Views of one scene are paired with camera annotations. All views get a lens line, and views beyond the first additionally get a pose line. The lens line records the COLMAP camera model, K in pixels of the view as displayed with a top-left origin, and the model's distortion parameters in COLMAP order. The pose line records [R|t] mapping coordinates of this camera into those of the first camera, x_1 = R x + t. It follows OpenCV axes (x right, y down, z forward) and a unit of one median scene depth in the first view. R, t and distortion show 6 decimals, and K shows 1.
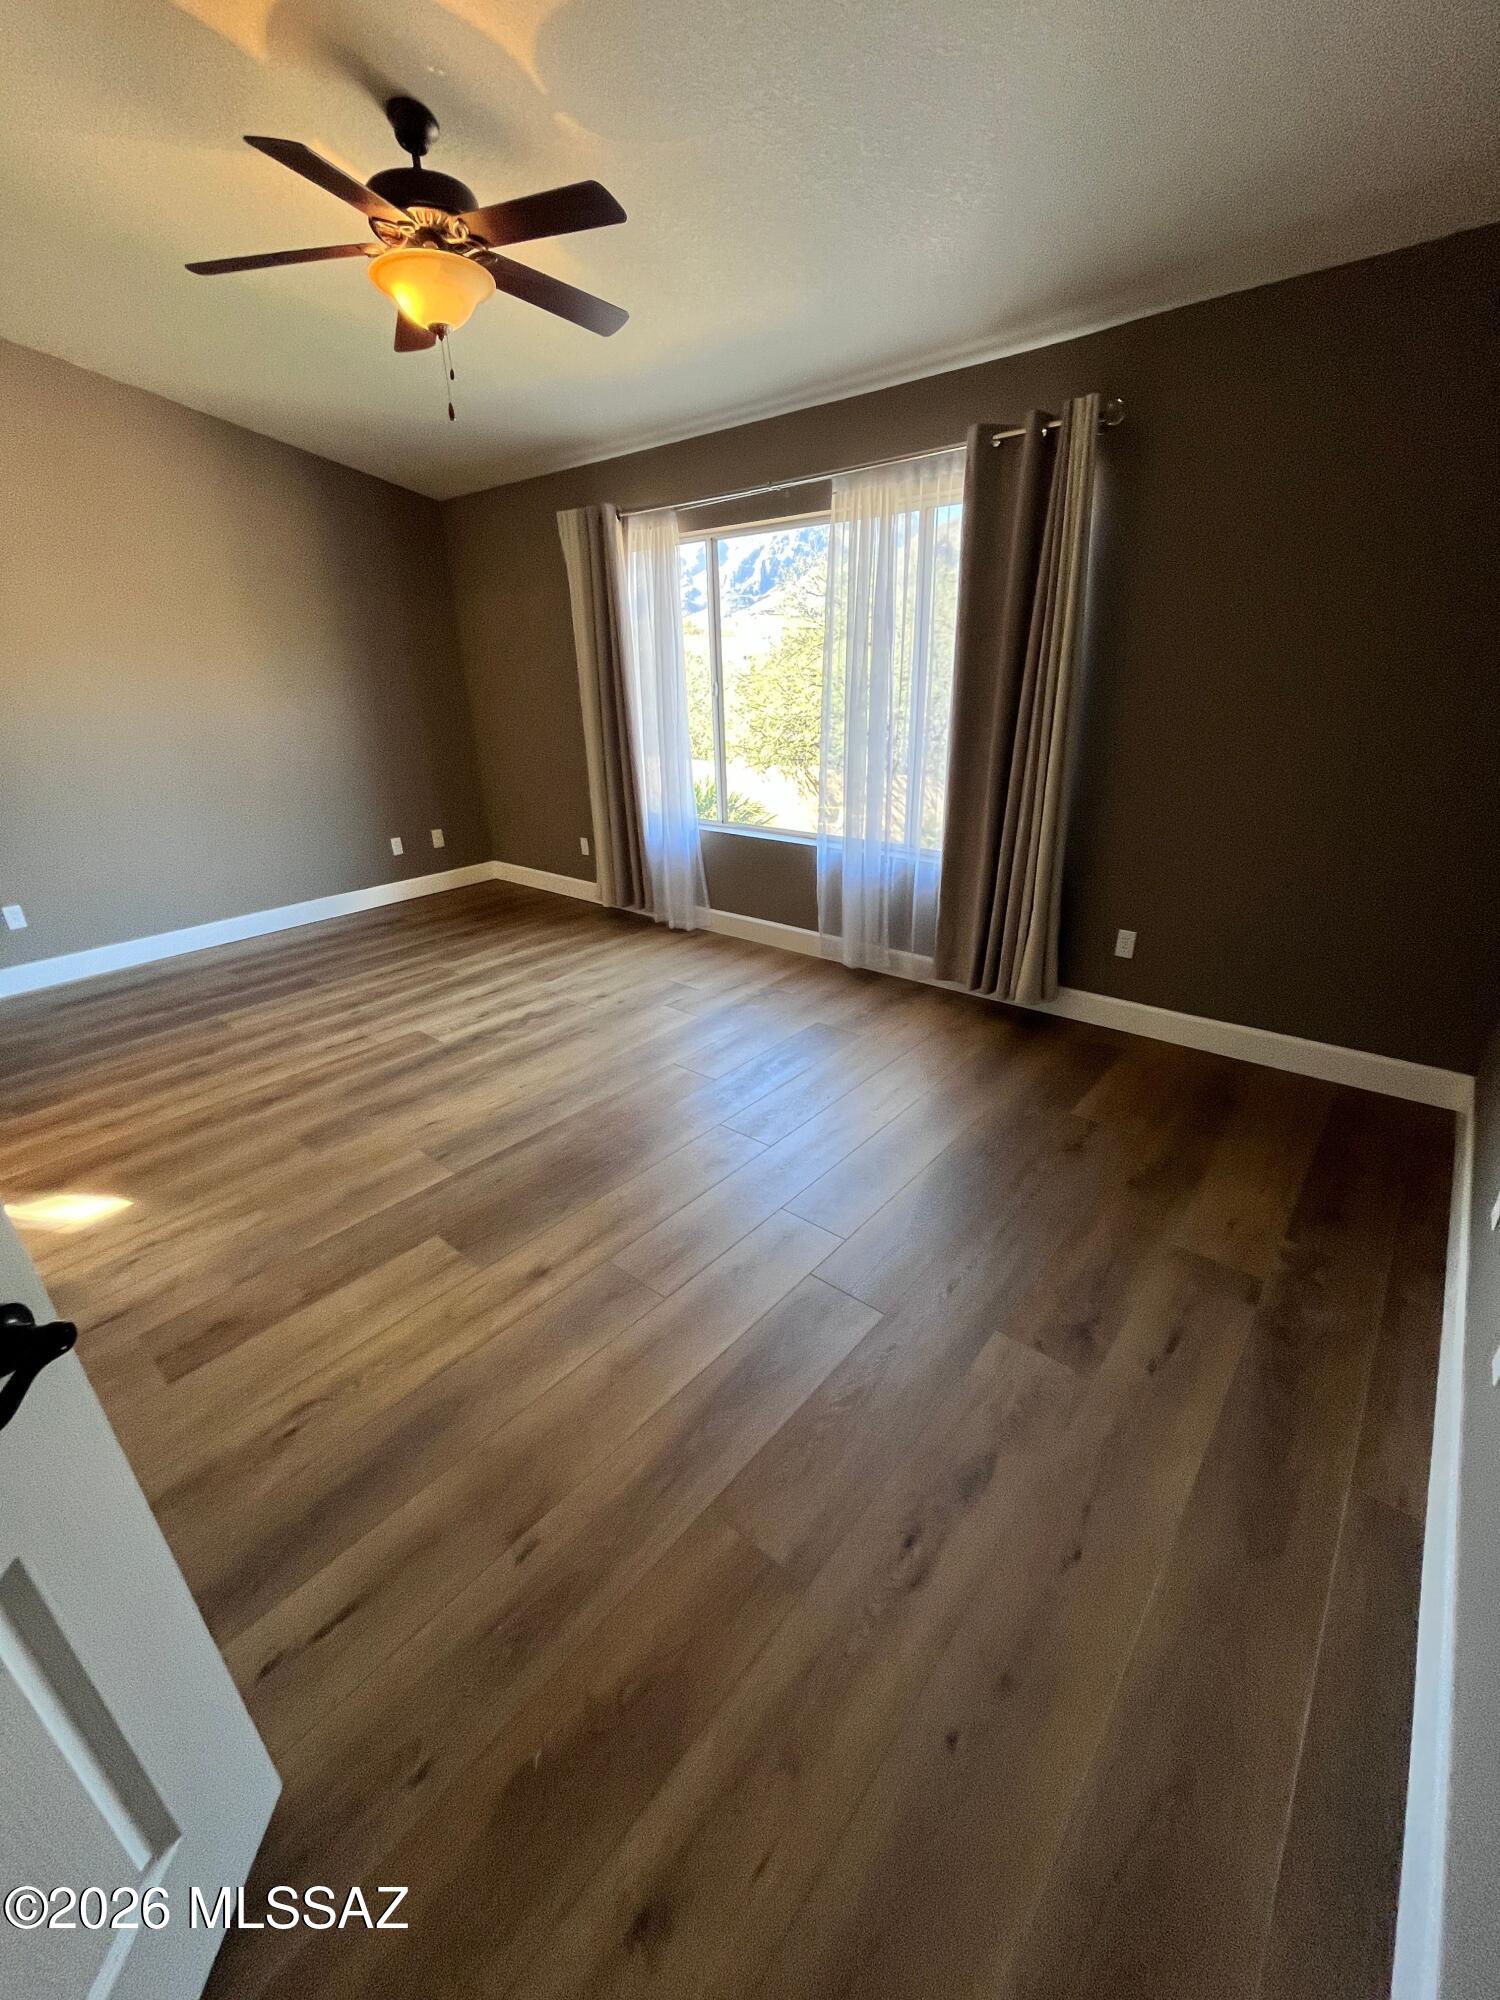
lens RADIAL K [[807.9, 0, 743.3], [0, 807.9, 1004.3], [0, 0, 1]] dist [-0.001407, -0.000180]
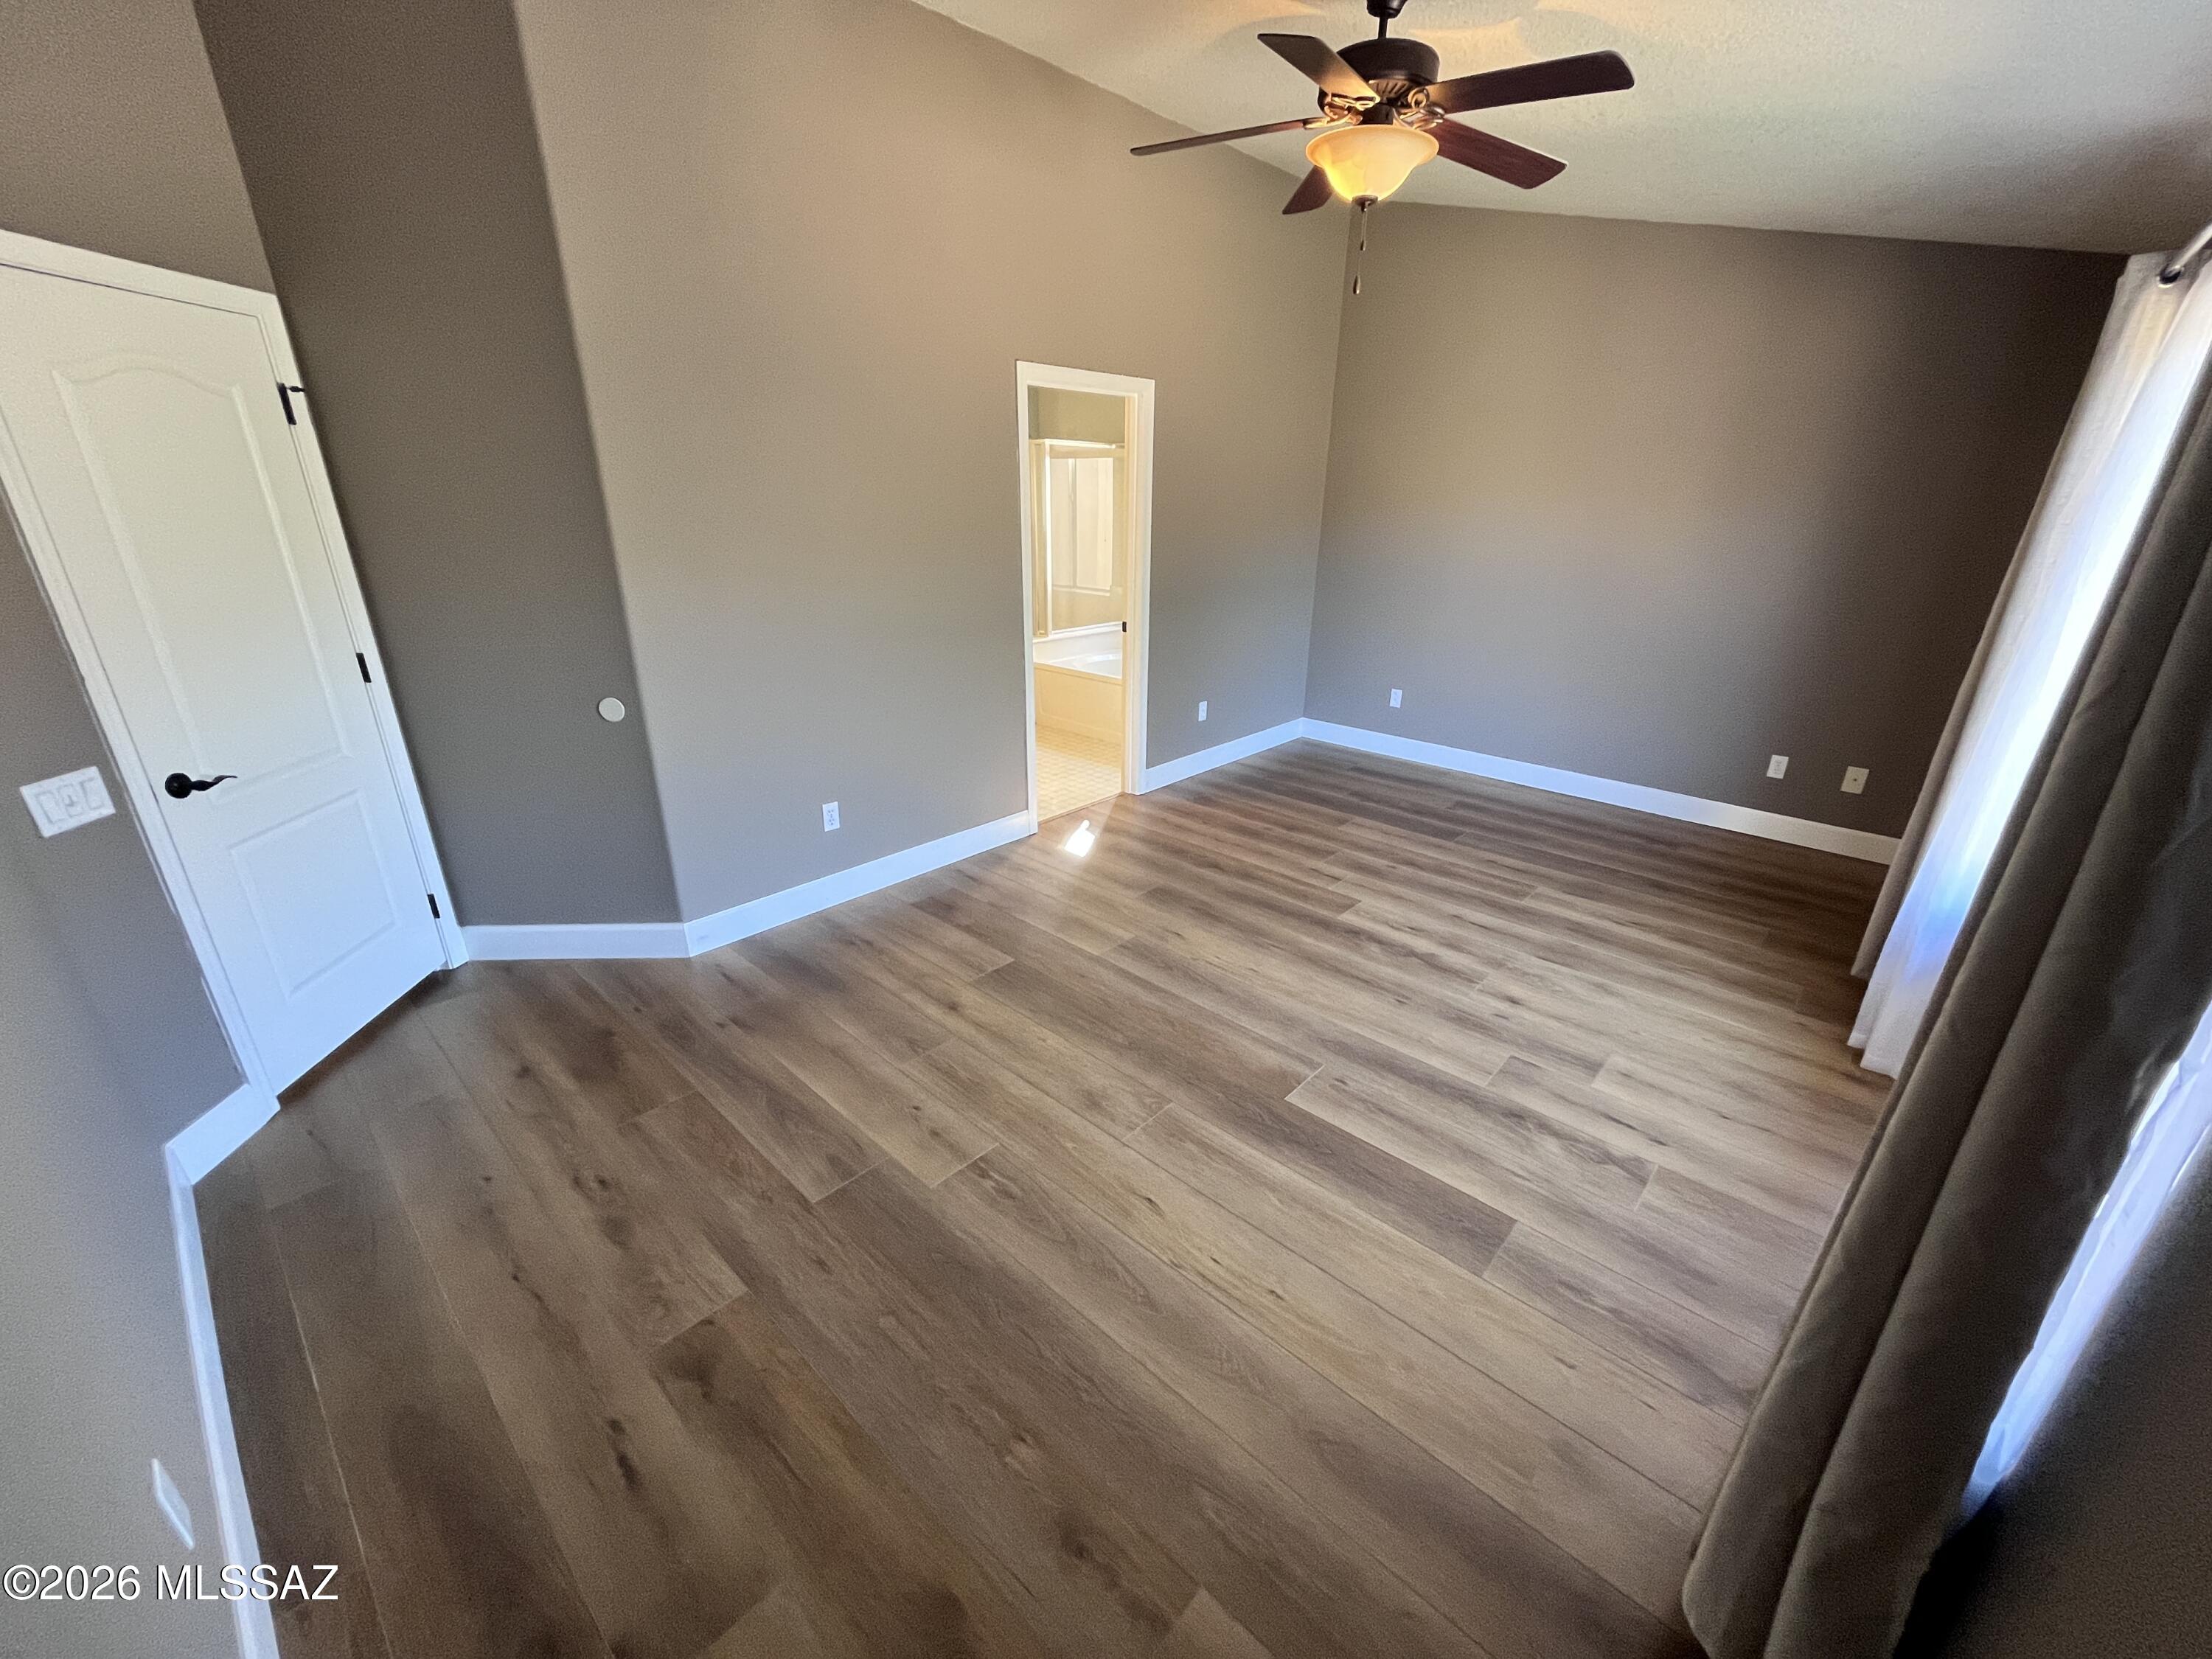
lens RADIAL K [[893.6, 0, 1109.6], [0, 893.6, 831.5], [0, 0, 1]] dist [-0.001407, -0.000180]
pose [[-0.034522, 0.391616, -0.919481, 0.526182], [-0.403584, 0.836214, 0.371304, -0.296008], [0.914291, 0.383906, 0.129182, 0.532258]]
